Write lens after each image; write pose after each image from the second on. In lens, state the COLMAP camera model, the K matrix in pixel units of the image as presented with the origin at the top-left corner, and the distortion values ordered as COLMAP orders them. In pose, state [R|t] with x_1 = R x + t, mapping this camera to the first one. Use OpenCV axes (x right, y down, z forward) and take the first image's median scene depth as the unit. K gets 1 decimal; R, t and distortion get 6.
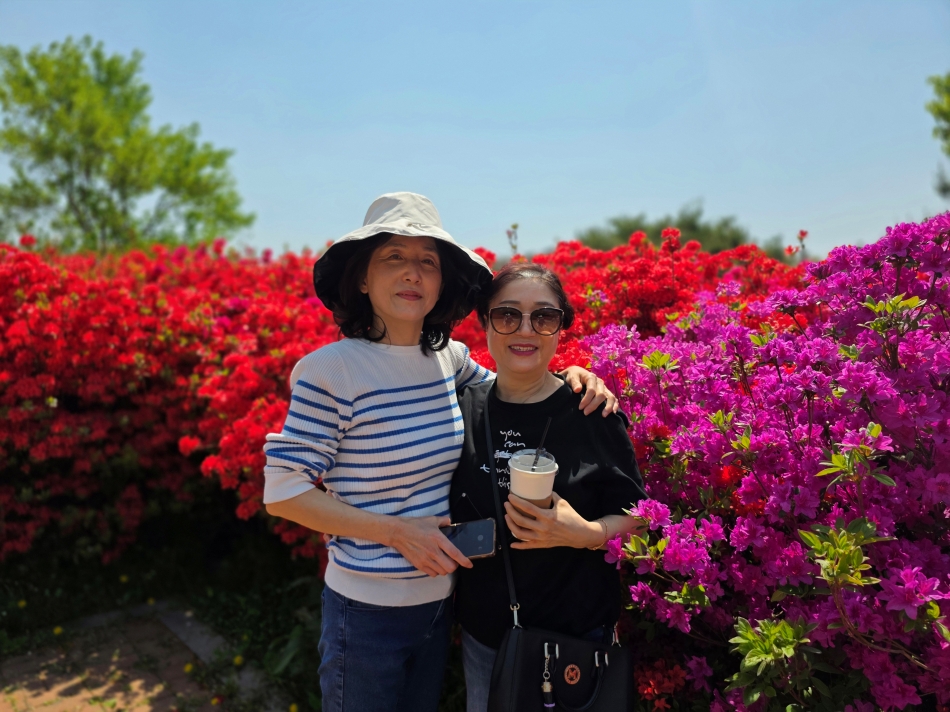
lens RADIAL K [[642.2, 0, 460.4], [0, 642.2, 358.0], [0, 0, 1]] dist [0.032293, -0.027065]
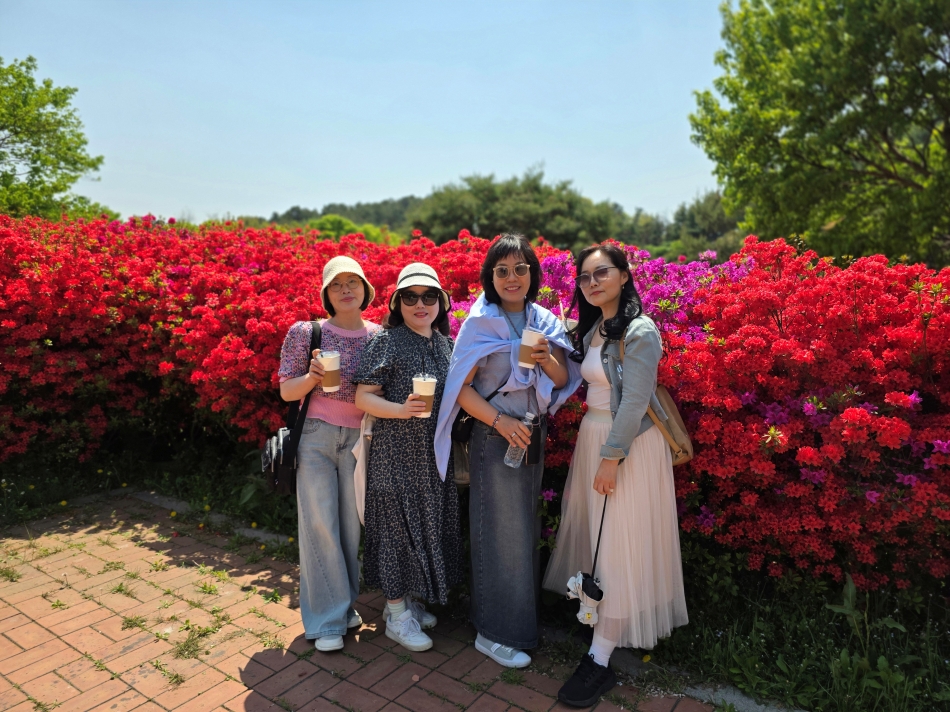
lens RADIAL K [[642.2, 0, 460.4], [0, 642.2, 358.0], [0, 0, 1]] dist [0.032293, -0.027065]
pose [[0.976696, -0.019679, 0.213721, -0.063201], [0.002419, 0.996734, 0.080722, -0.007548], [-0.214612, -0.078324, 0.973554, -0.491536]]
